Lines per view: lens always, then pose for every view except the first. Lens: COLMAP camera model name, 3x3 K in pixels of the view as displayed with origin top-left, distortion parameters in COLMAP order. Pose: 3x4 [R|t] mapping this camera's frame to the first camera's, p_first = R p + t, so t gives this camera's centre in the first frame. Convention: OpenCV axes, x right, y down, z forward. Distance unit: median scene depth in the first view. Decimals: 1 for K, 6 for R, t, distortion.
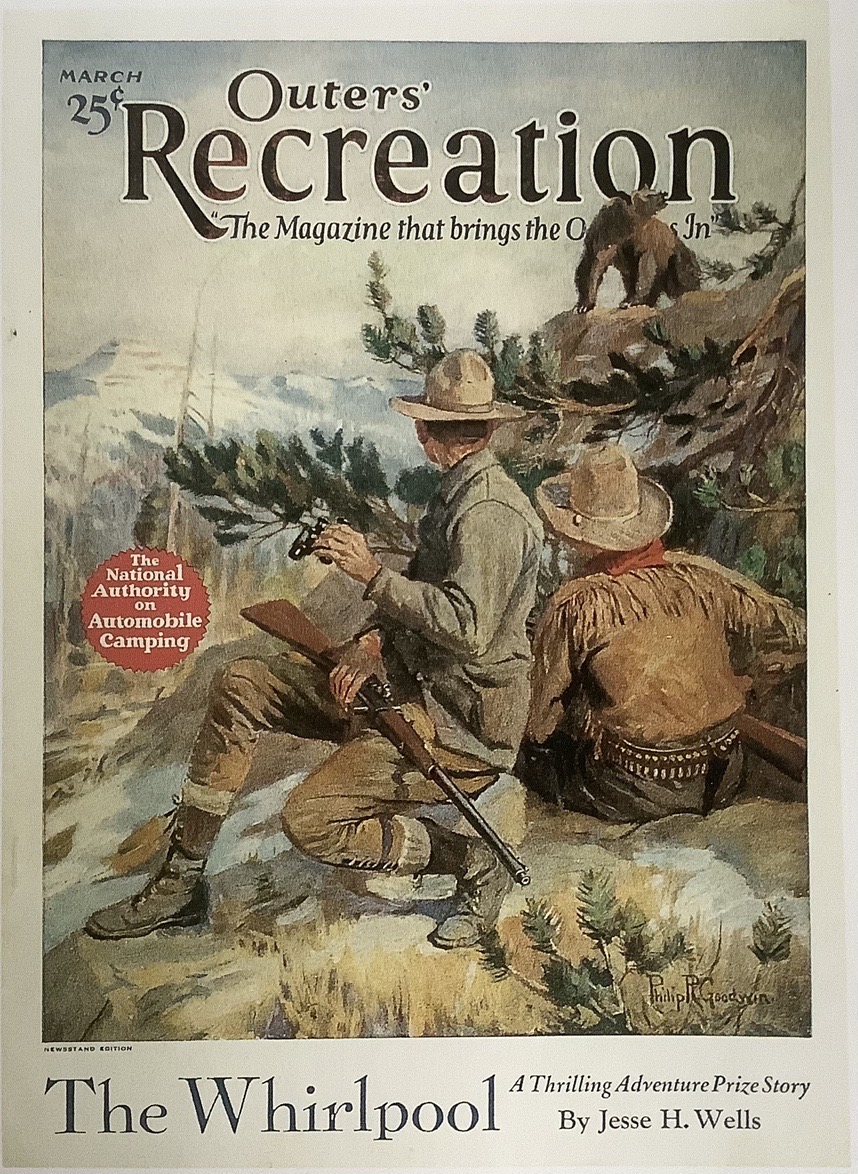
lens RADIAL K [[472.9, 0, 428.9], [0, 472.9, 419.2], [0, 0, 1]] dist [0.017413, 0.000564]
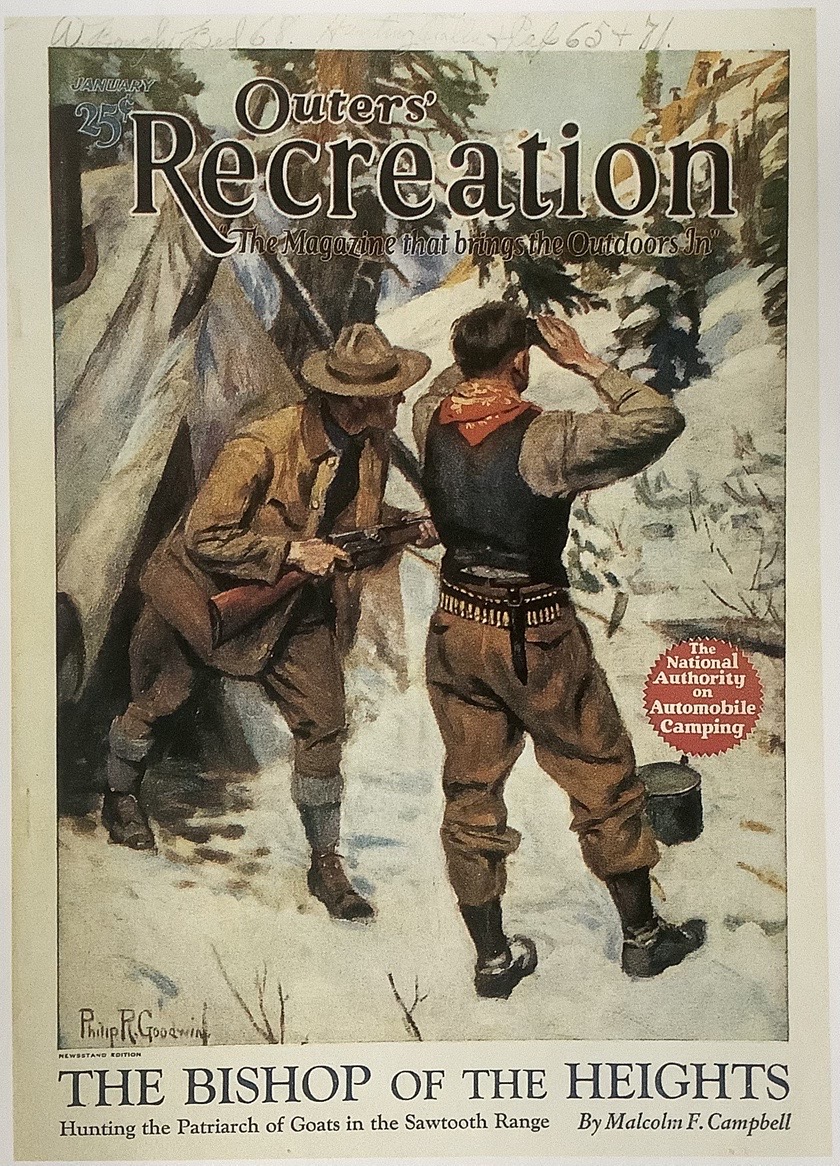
lens RADIAL K [[471.5, 0, 419.9], [0, 471.5, 439.2], [0, 0, 1]] dist [0.023442, -0.000709]
pose [[0.999959, 0.001597, 0.008954, -1.209522], [-0.001738, 0.999874, 0.015762, -0.168917], [-0.008927, -0.015777, 0.999836, -0.014013]]
